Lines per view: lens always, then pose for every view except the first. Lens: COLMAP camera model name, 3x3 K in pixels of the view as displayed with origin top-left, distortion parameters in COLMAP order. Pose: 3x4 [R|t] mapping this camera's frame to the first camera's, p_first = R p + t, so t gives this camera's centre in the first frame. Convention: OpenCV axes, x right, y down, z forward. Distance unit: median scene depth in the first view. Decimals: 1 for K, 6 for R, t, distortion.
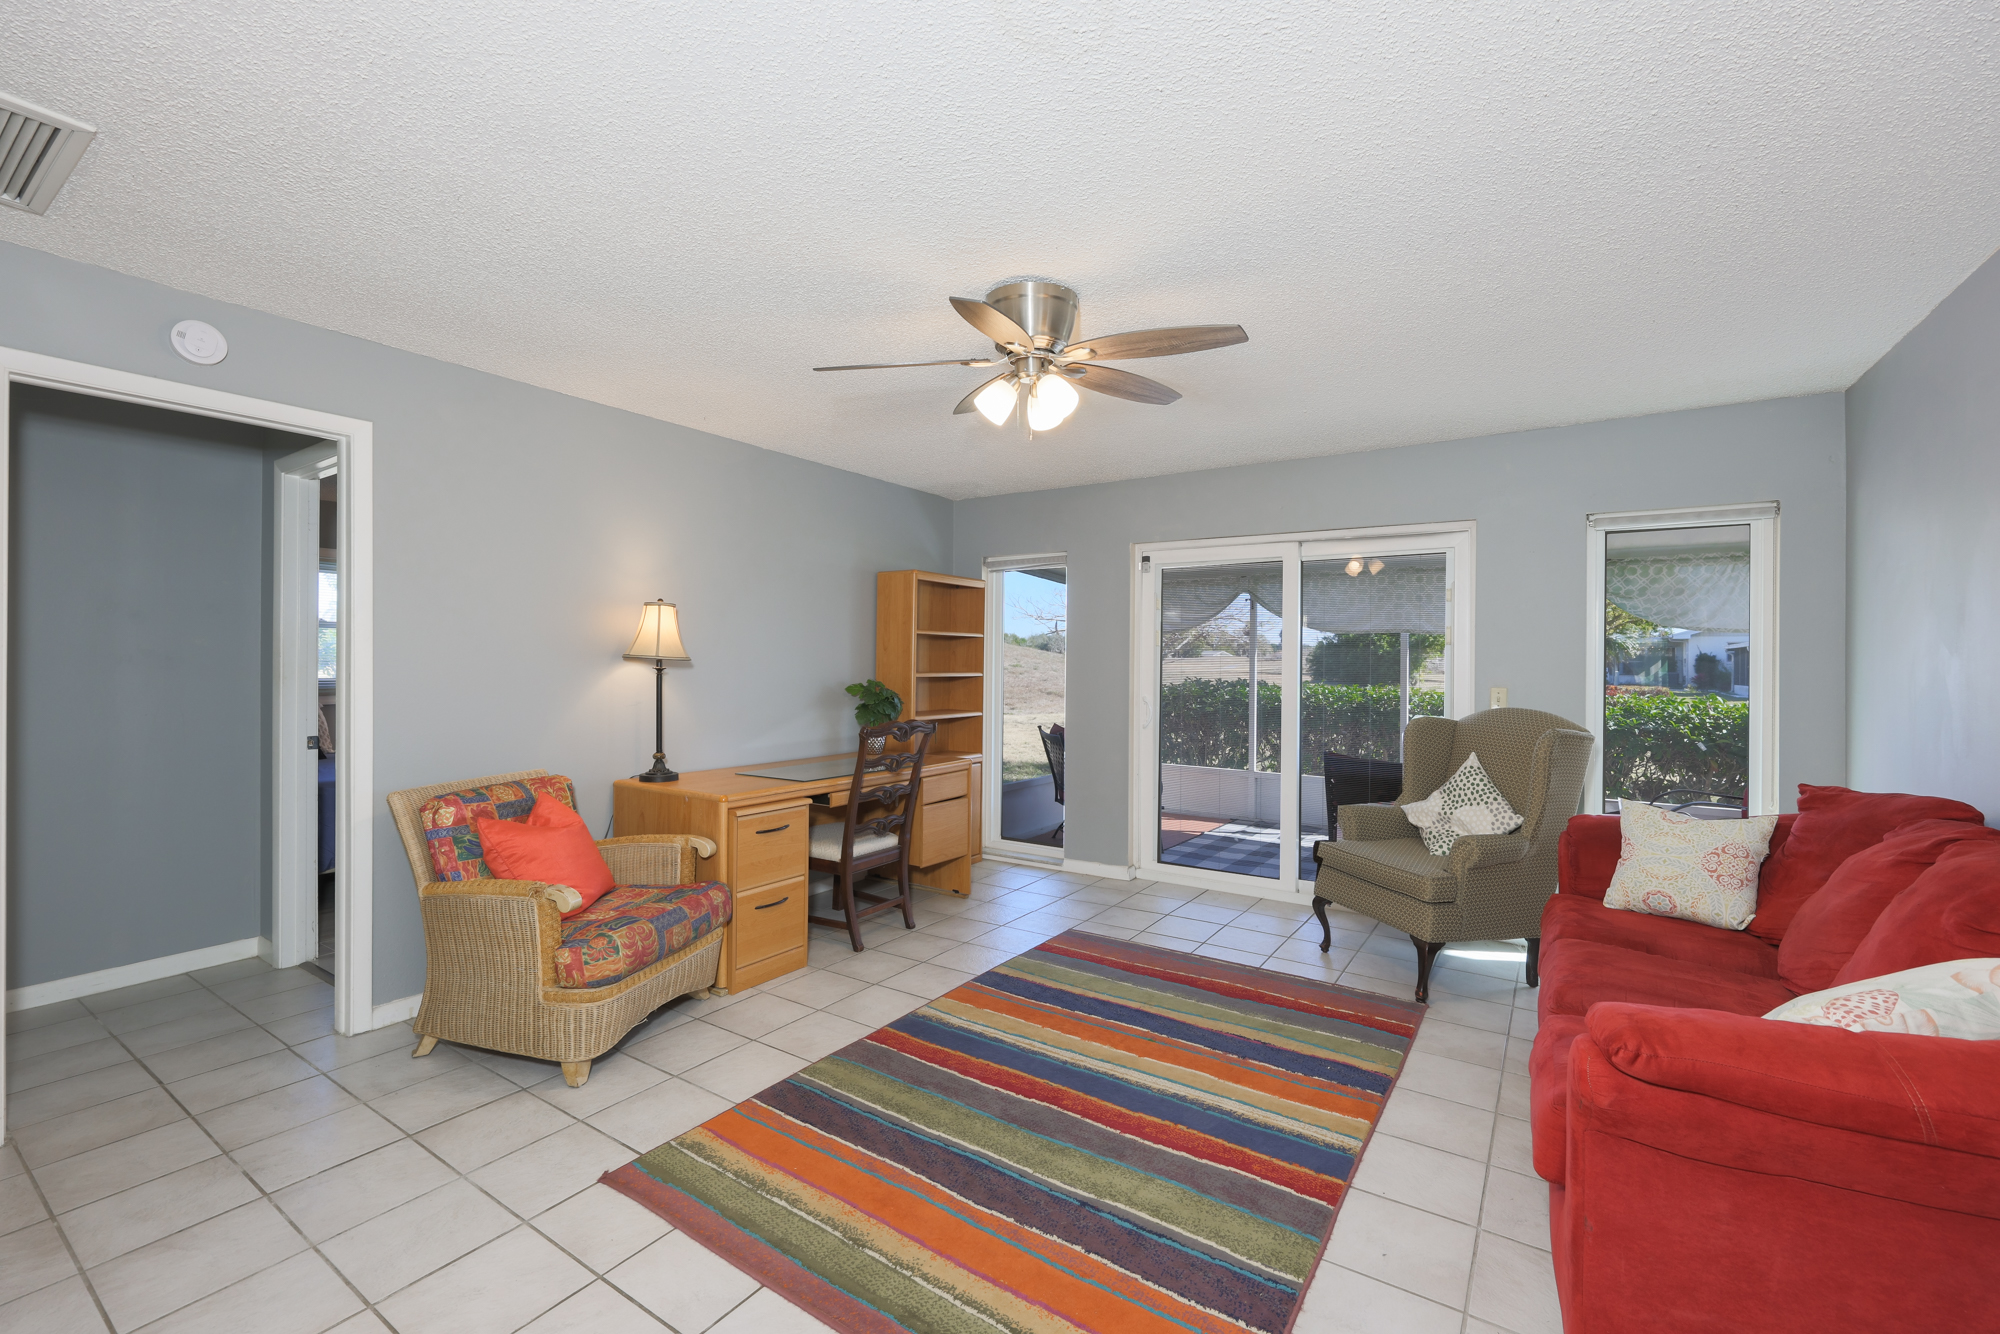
lens RADIAL K [[839.1, 0, 1003.4], [0, 839.1, 663.2], [0, 0, 1]] dist [-0.004523, 0.001386]
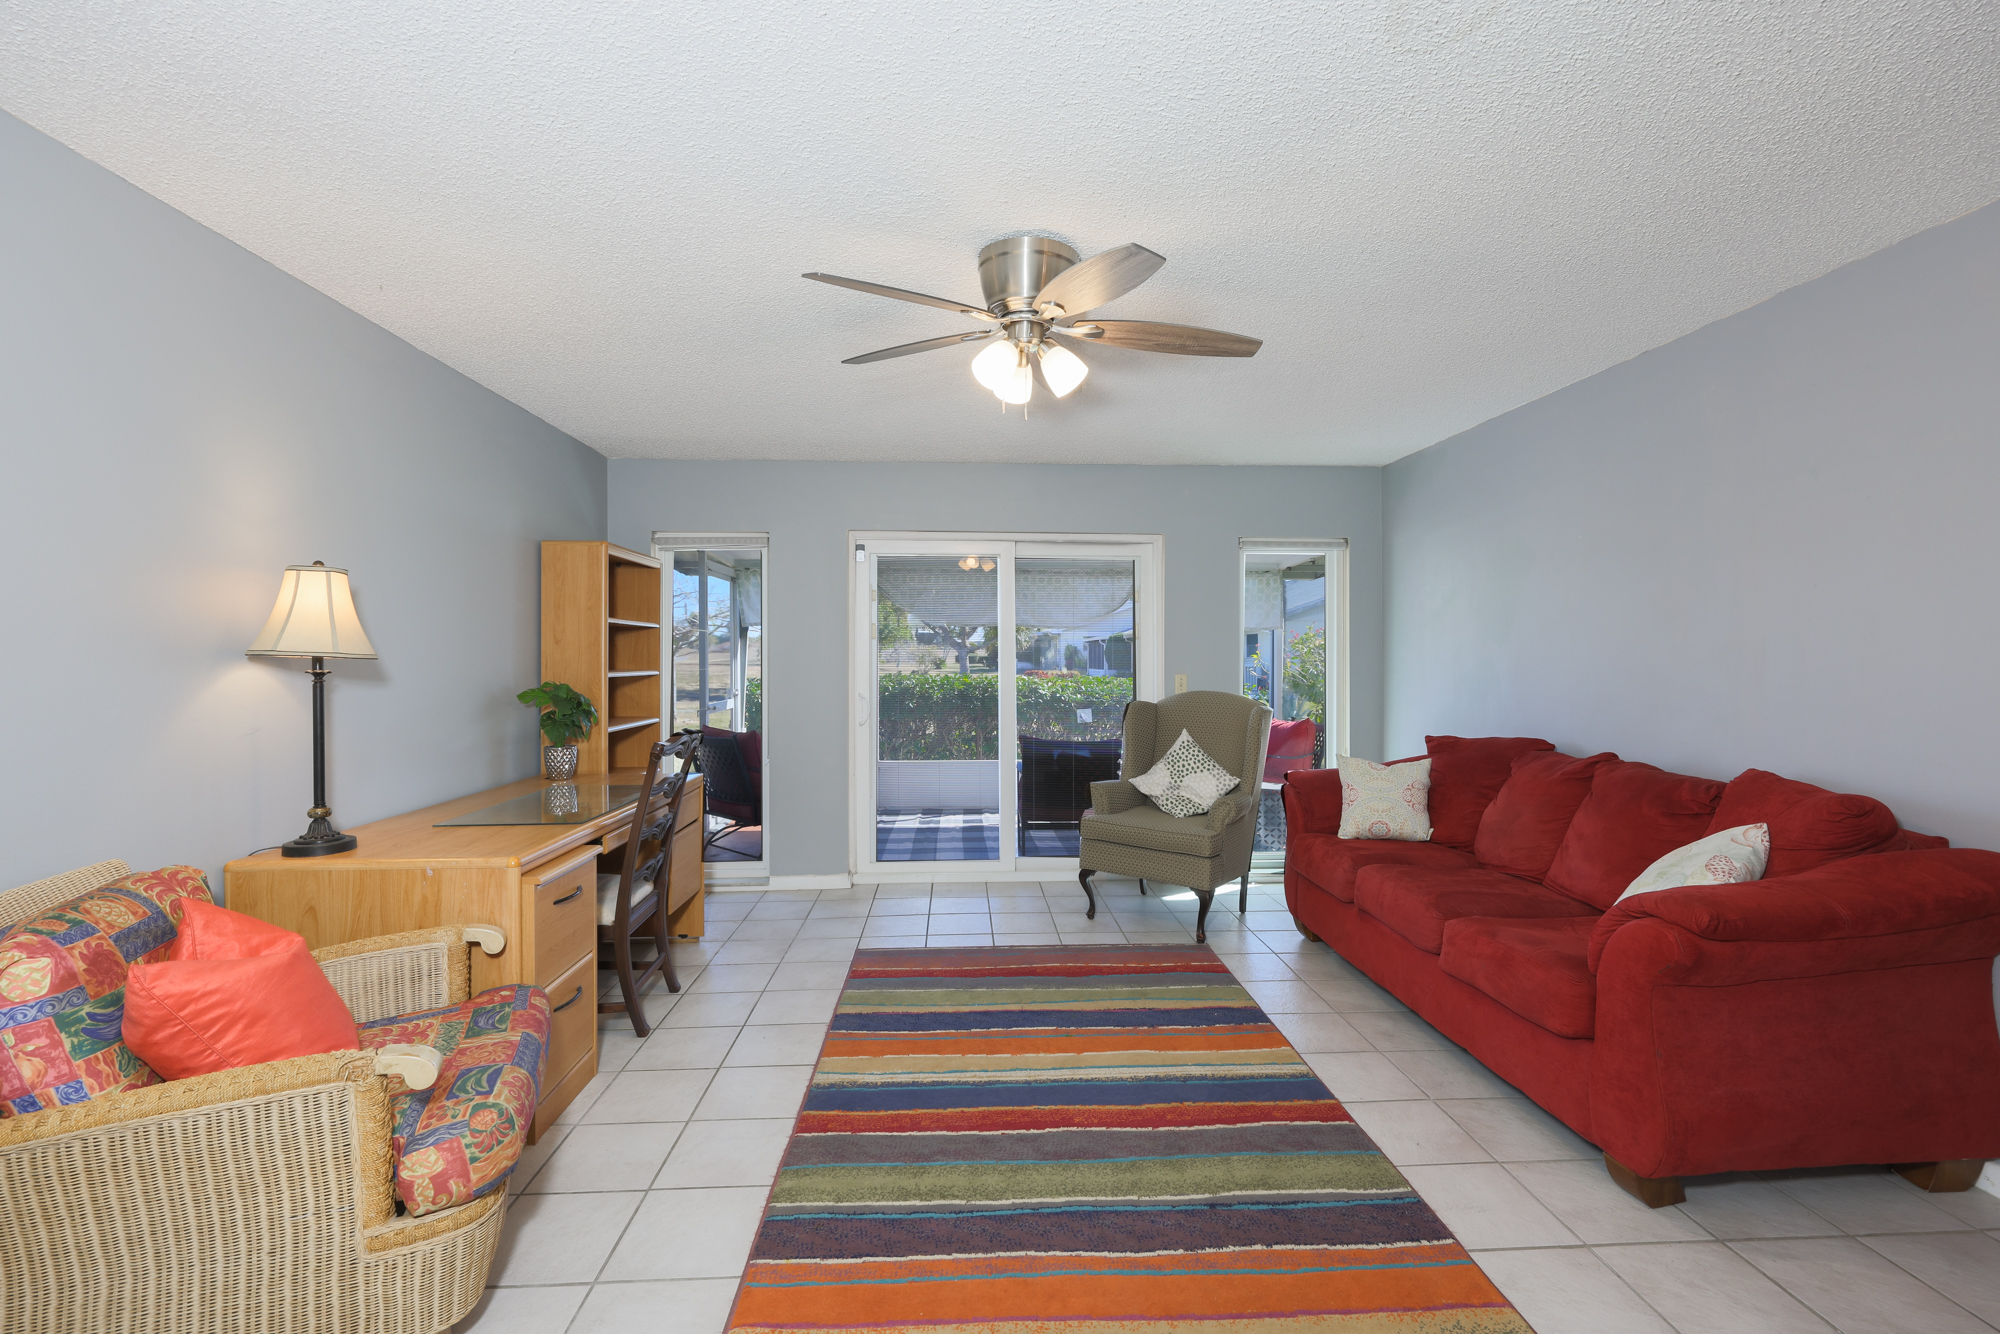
lens RADIAL K [[839.1, 0, 1001.0], [0, 839.1, 665.6], [0, 0, 1]] dist [-0.004523, 0.001386]
pose [[0.804071, -0.015456, 0.594332, -0.426388], [0.008573, 0.999860, 0.014404, -0.004181], [-0.594471, -0.006487, 0.804091, 0.224951]]
